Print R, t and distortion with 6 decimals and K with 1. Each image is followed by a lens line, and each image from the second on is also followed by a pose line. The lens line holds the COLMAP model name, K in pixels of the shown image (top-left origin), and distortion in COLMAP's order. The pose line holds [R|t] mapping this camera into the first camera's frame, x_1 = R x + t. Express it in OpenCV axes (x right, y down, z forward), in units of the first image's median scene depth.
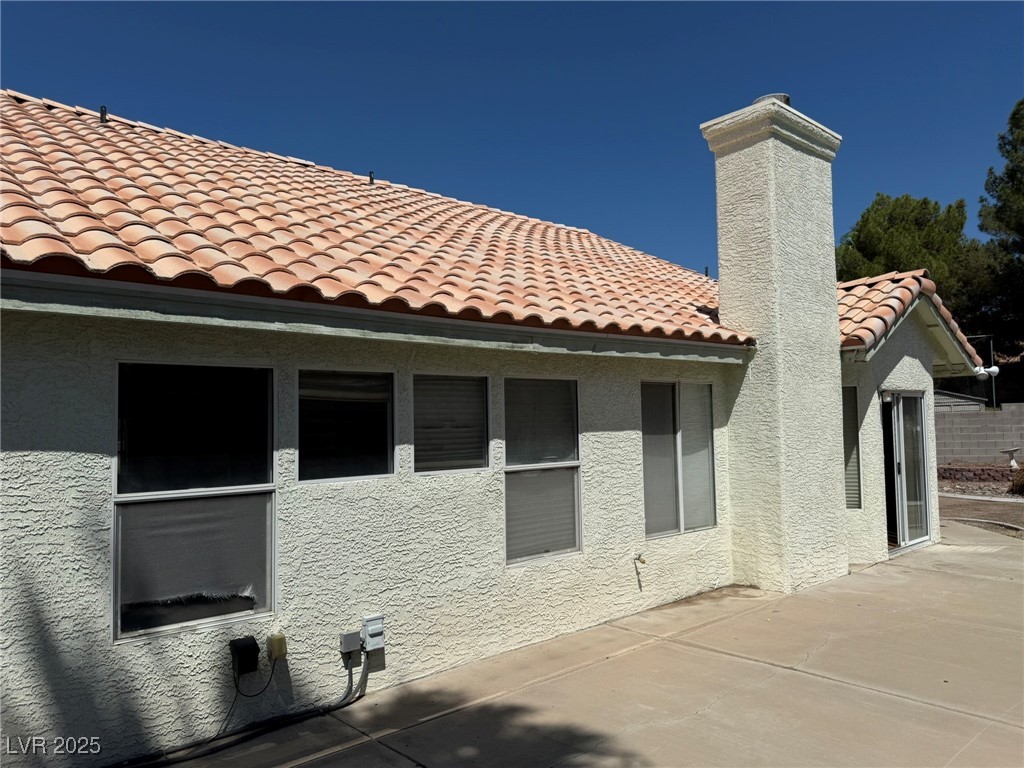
lens RADIAL K [[740.7, 0, 512.0], [0, 740.7, 384.0], [0, 0, 1]] dist [0.060347, -0.081203]
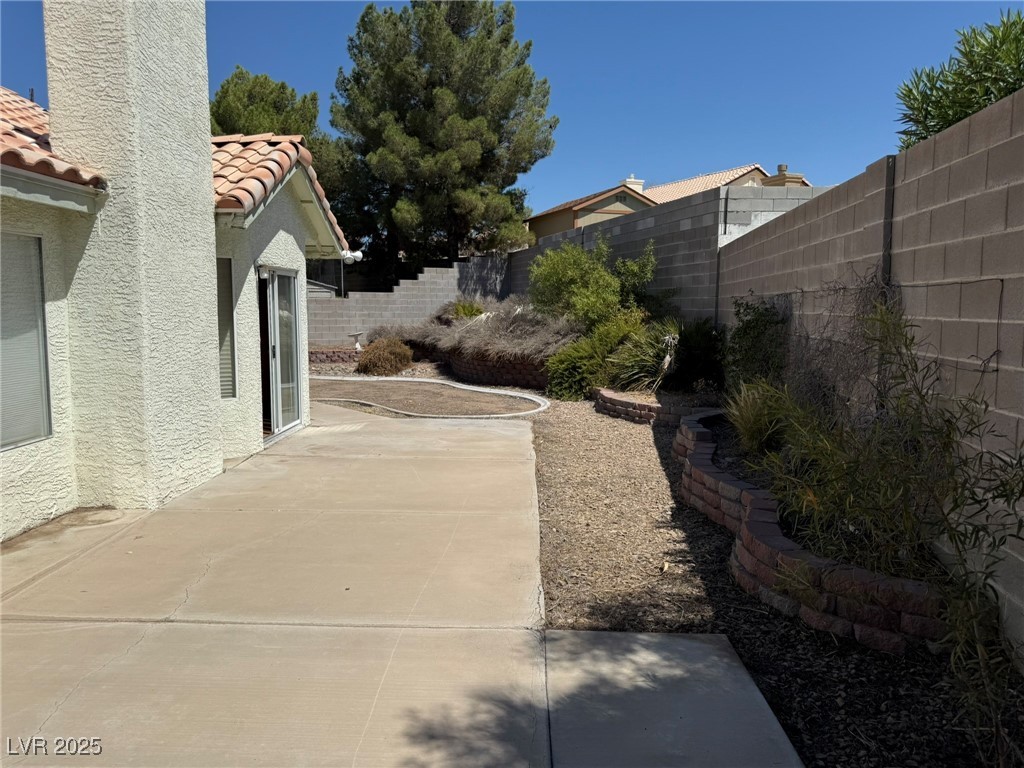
lens RADIAL K [[740.7, 0, 512.0], [0, 740.7, 384.0], [0, 0, 1]] dist [0.060347, -0.081203]
pose [[0.685650, -0.054218, 0.725909, 0.047477], [-0.055609, 0.990407, 0.126498, 0.020046], [-0.725804, -0.127100, 0.676058, 0.161610]]
